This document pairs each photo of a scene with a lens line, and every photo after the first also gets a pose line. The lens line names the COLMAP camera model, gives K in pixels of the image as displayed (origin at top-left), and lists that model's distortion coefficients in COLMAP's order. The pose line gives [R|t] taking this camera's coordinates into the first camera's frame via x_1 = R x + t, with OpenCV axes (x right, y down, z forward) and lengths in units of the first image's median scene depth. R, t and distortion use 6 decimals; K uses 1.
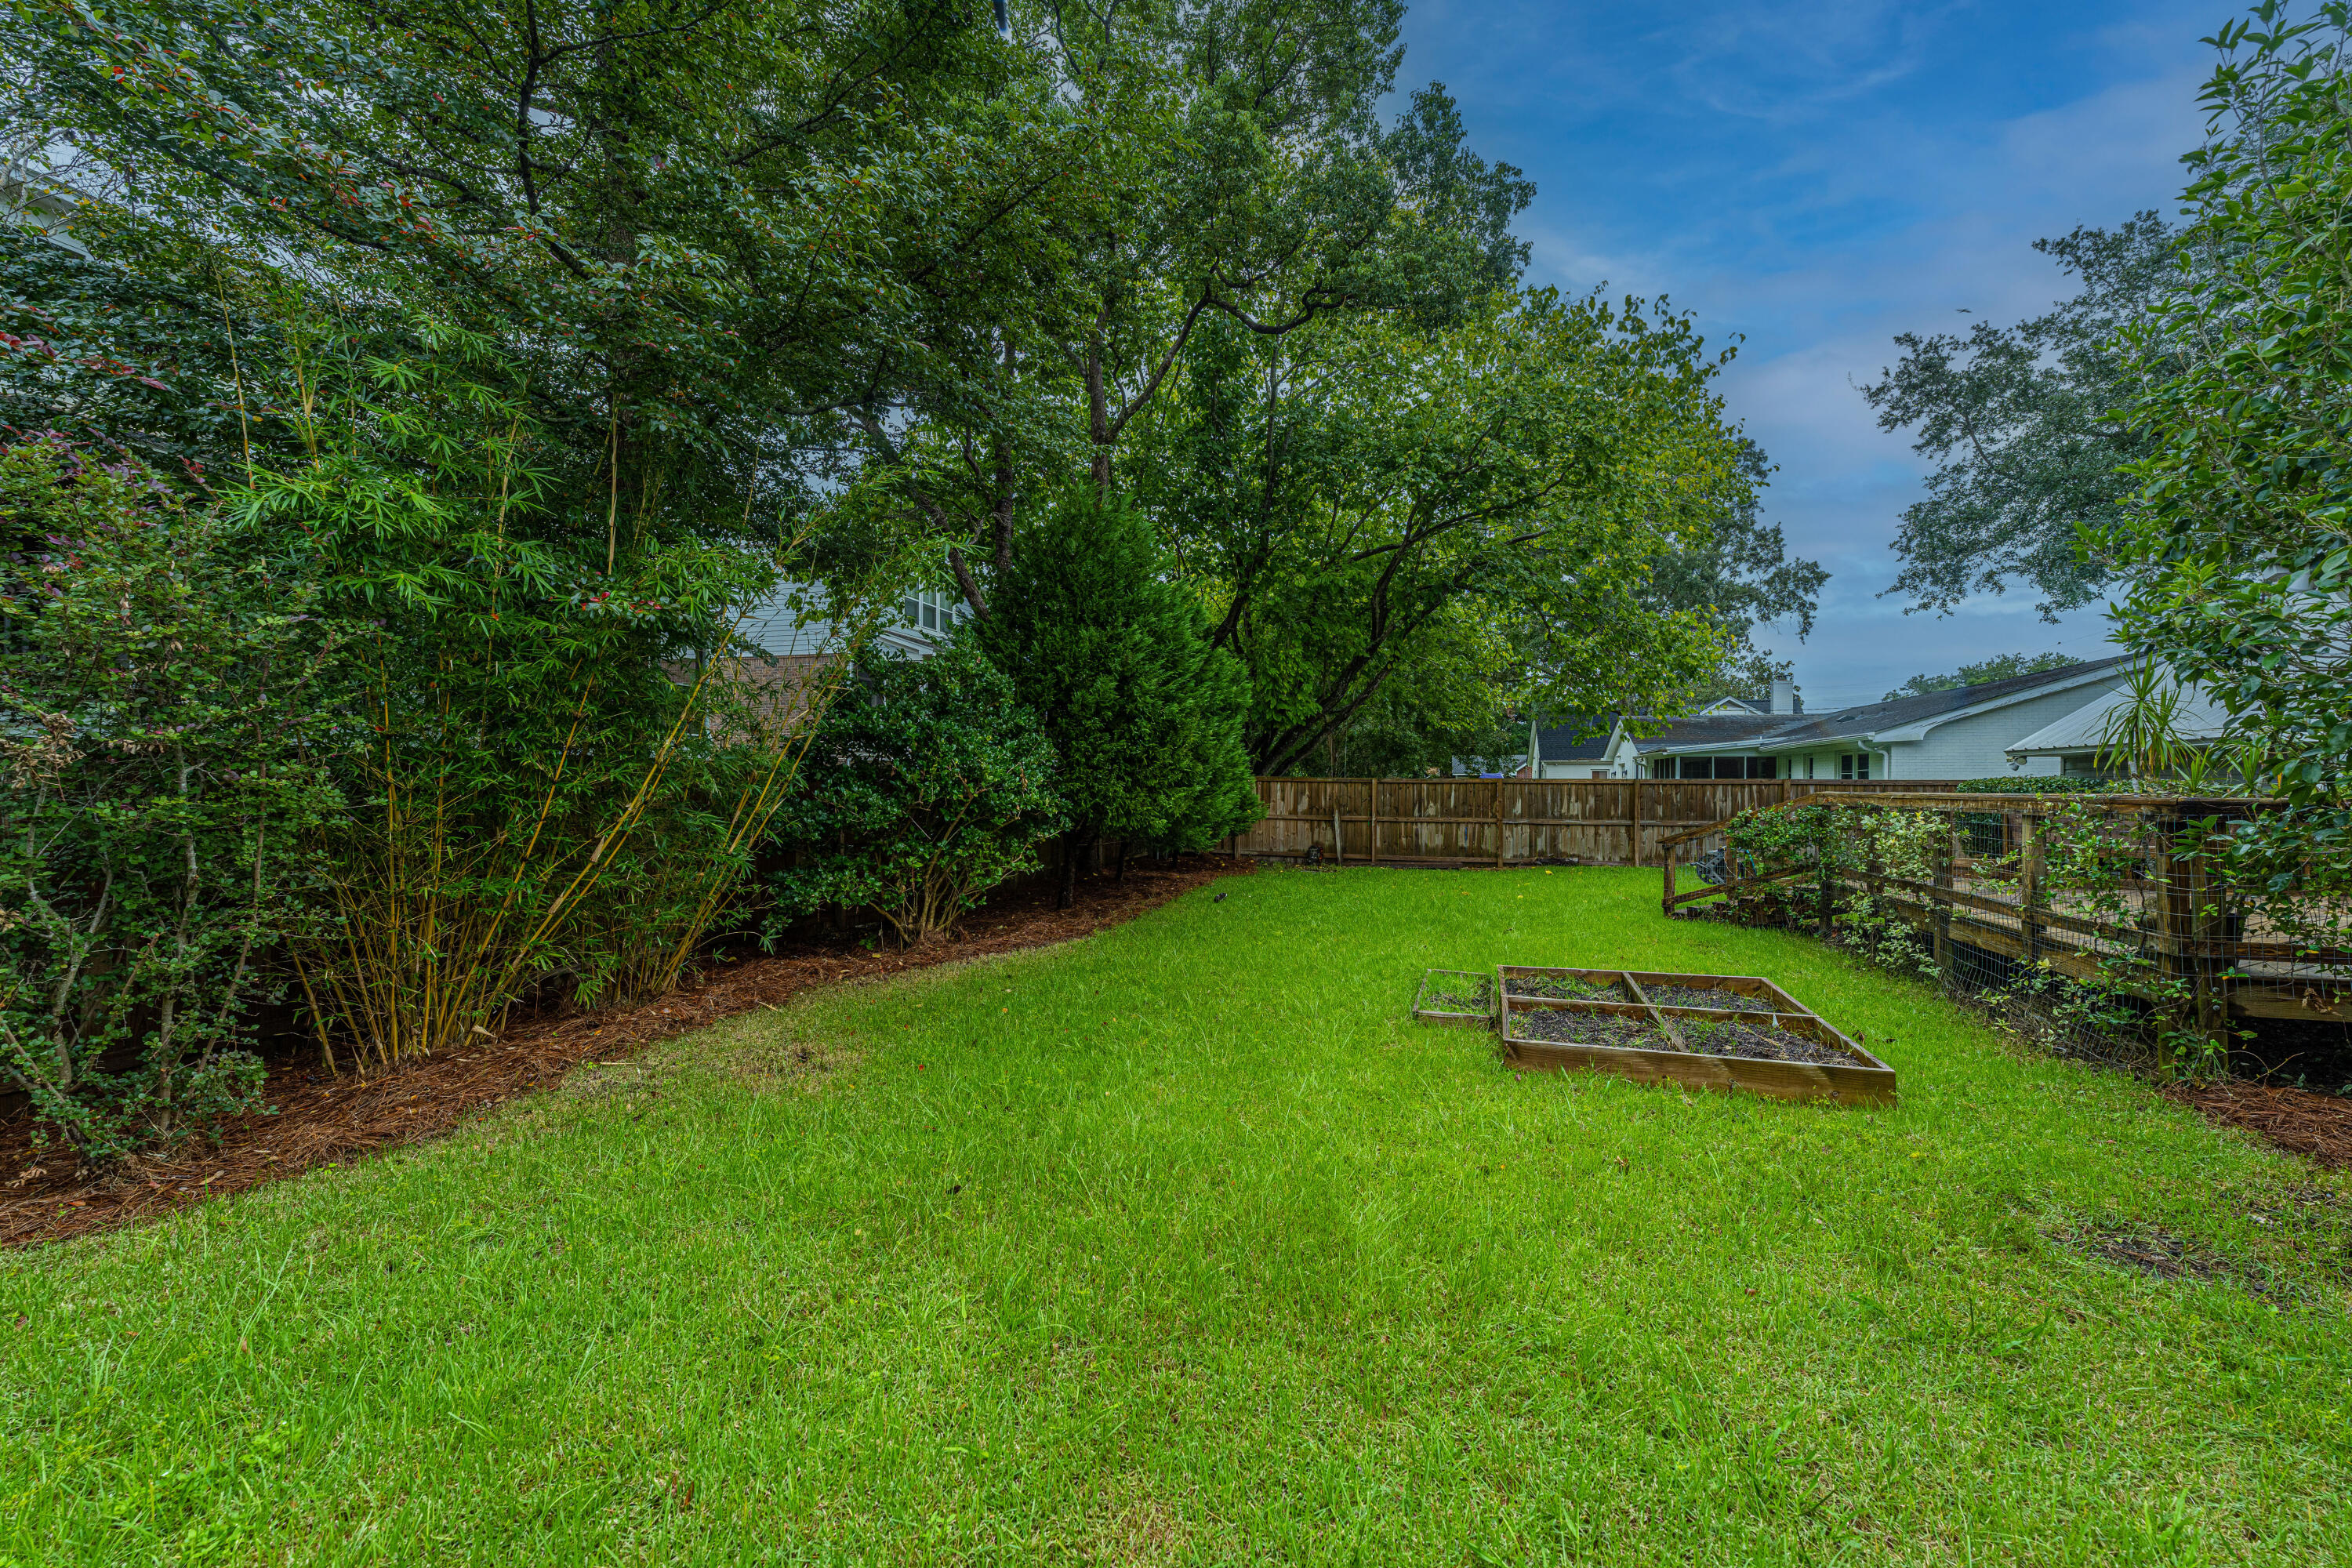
lens RADIAL K [[936.0, 0, 1188.2], [0, 936.0, 785.8], [0, 0, 1]] dist [0.002106, 0.007420]
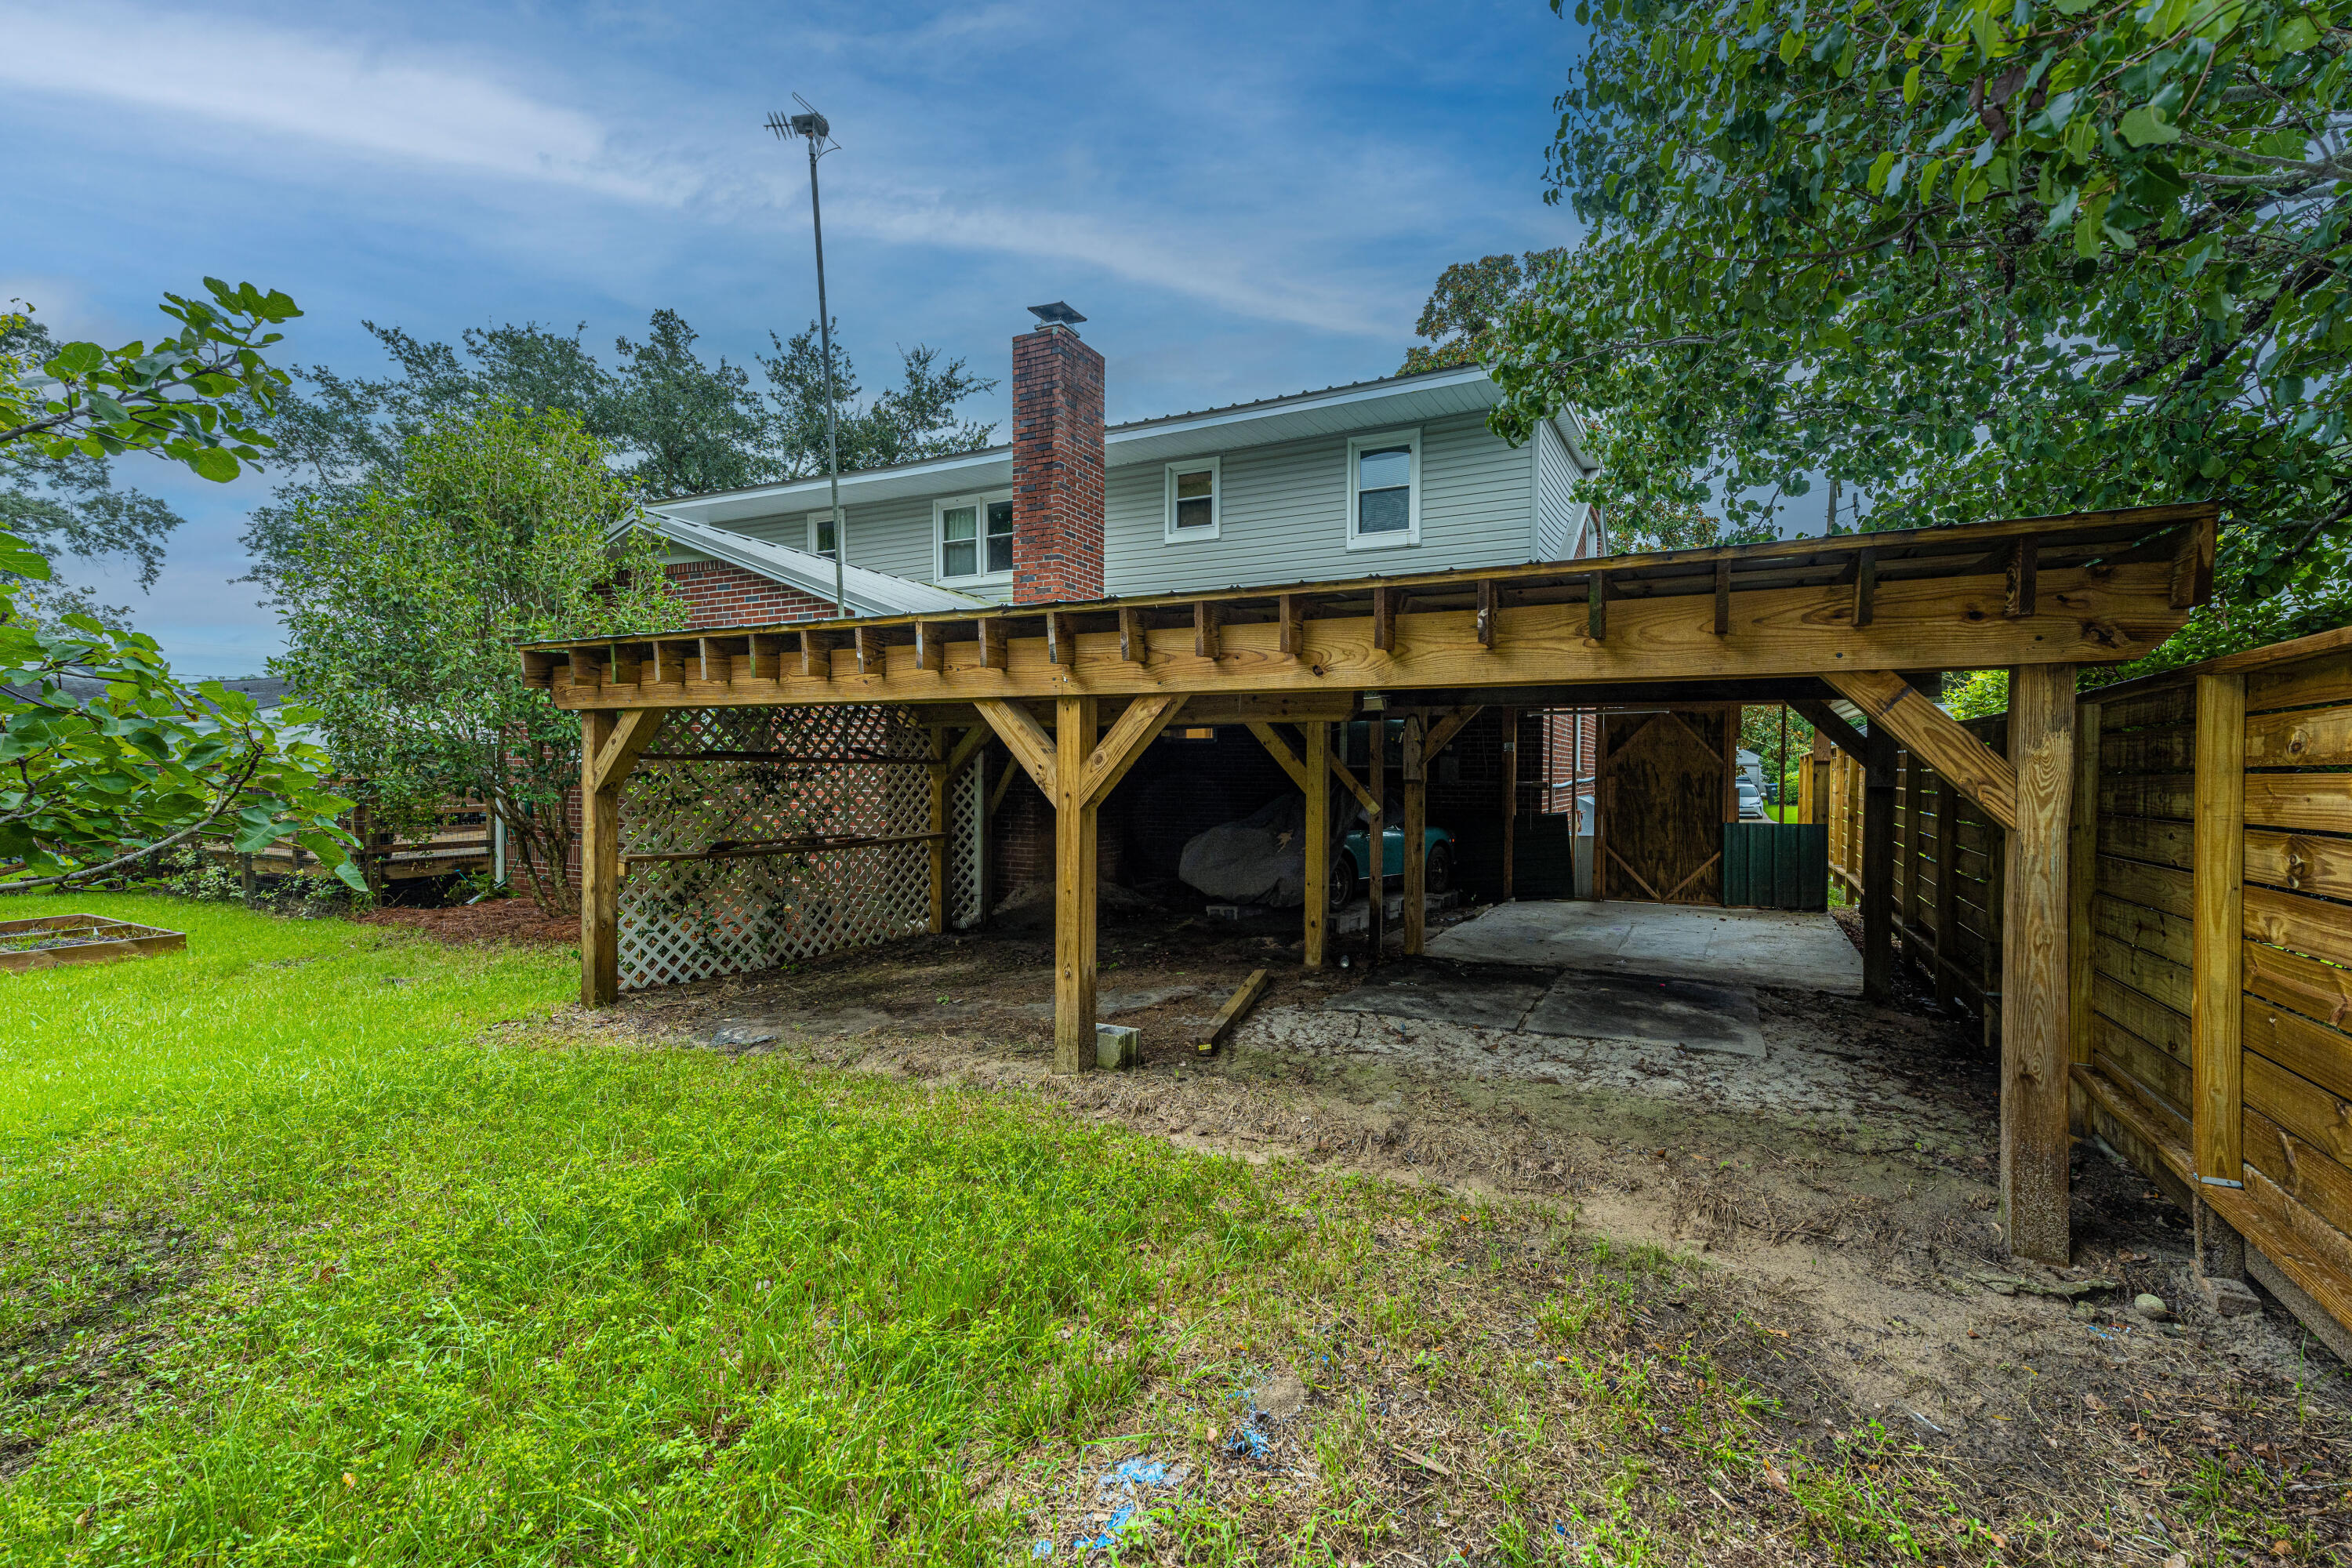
lens RADIAL K [[936.0, 0, 1188.2], [0, 936.0, 785.8], [0, 0, 1]] dist [0.002106, 0.007420]
pose [[0.161712, -0.022483, 0.986582, -0.138310], [-0.001740, 0.999732, 0.023068, -0.003857], [-0.986836, -0.005447, 0.161630, -0.228345]]
